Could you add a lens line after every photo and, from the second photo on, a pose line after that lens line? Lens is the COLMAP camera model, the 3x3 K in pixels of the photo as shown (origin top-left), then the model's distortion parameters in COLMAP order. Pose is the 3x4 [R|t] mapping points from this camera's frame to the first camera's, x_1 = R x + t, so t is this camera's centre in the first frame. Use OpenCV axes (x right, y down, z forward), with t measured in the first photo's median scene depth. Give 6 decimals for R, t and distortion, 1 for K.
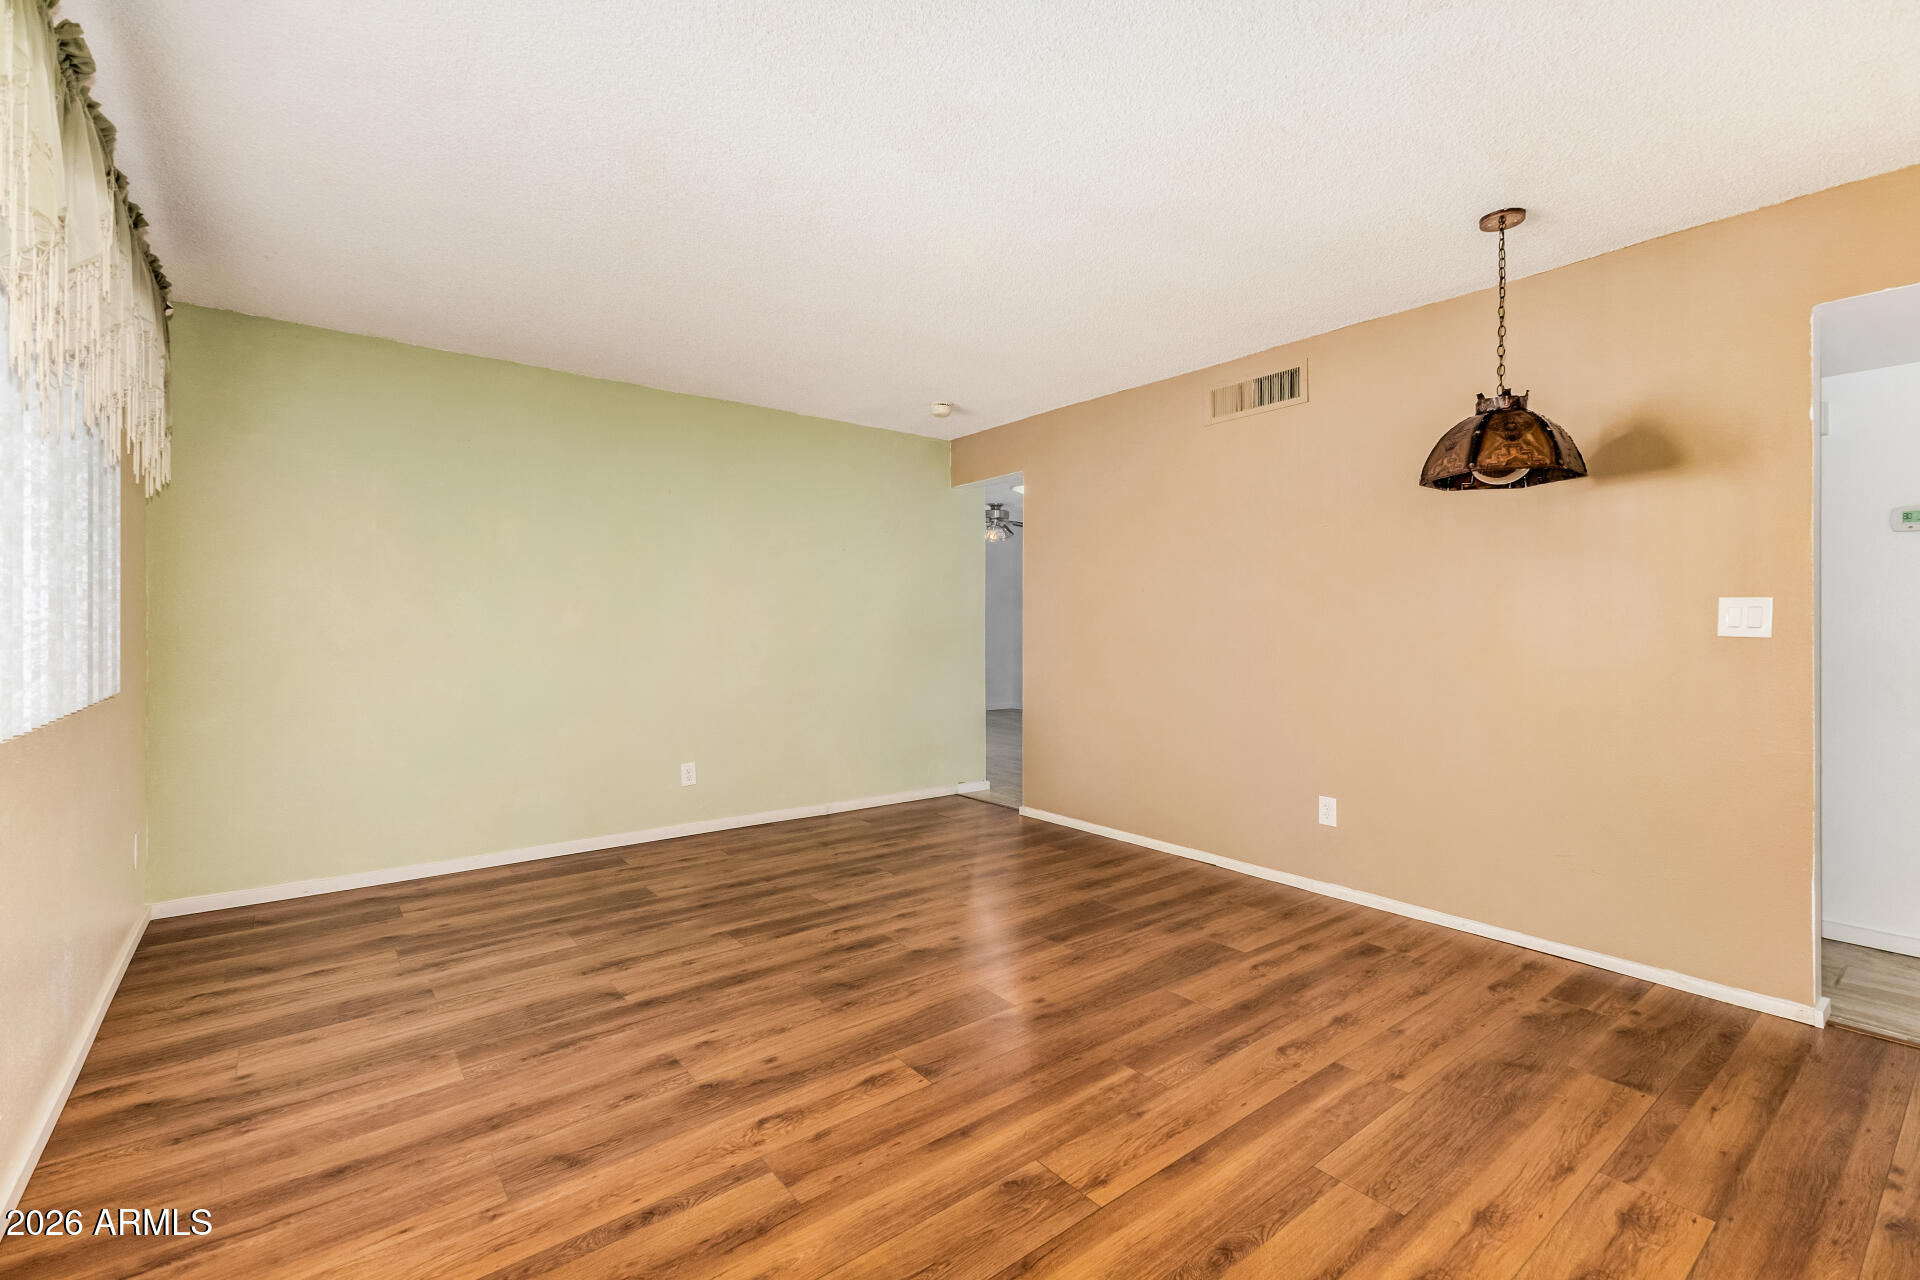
lens RADIAL K [[835.1, 0, 967.7], [0, 835.1, 641.3], [0, 0, 1]] dist [0.012593, -0.002476]
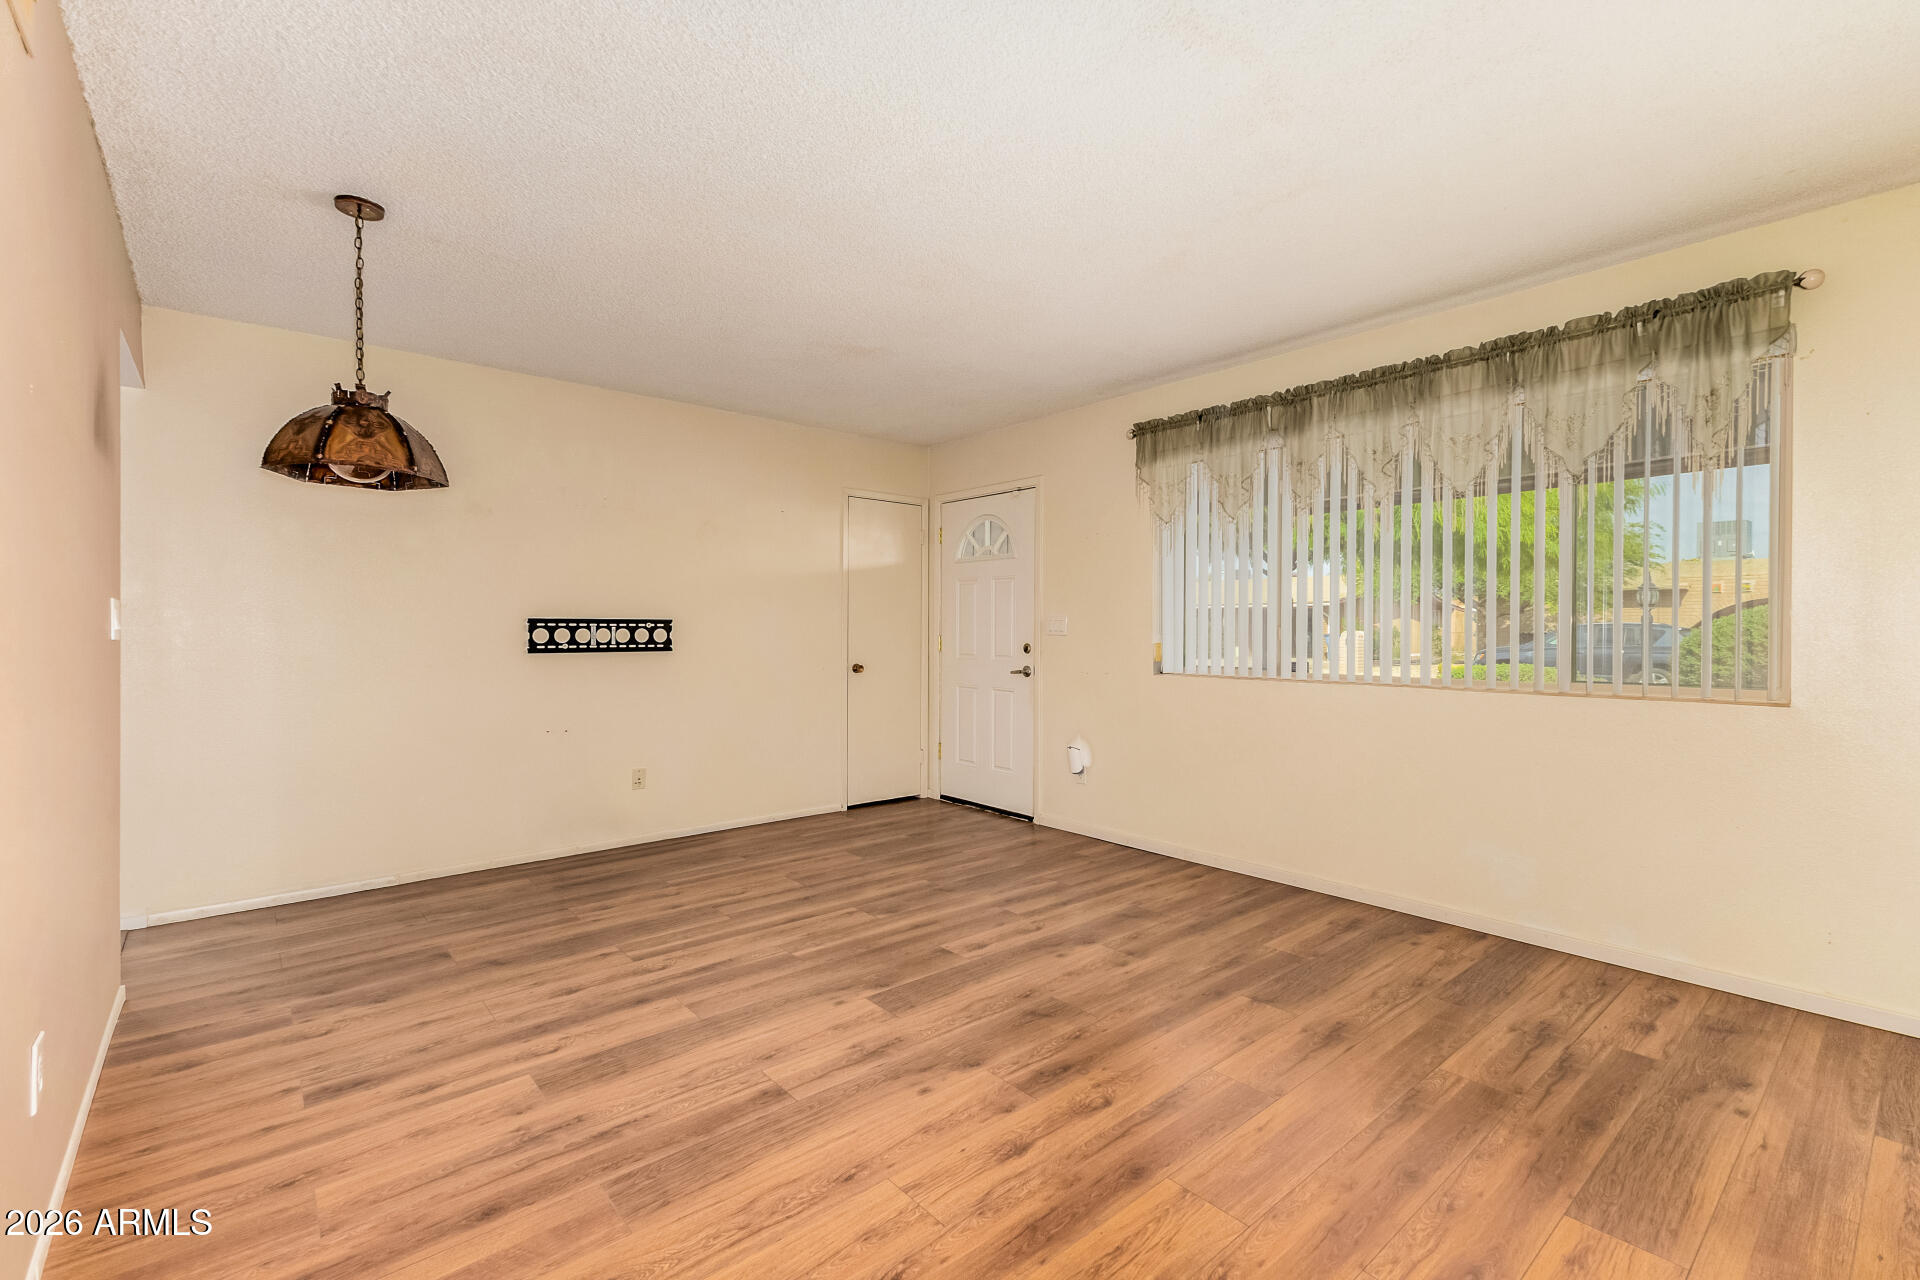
lens RADIAL K [[835.1, 0, 960.1], [0, 835.1, 635.3], [0, 0, 1]] dist [0.012593, -0.002476]
pose [[-0.999461, -0.002451, -0.032735, -0.026922], [-0.003251, 0.999697, 0.024404, -0.041707], [0.032666, 0.024497, -0.999166, 2.151398]]
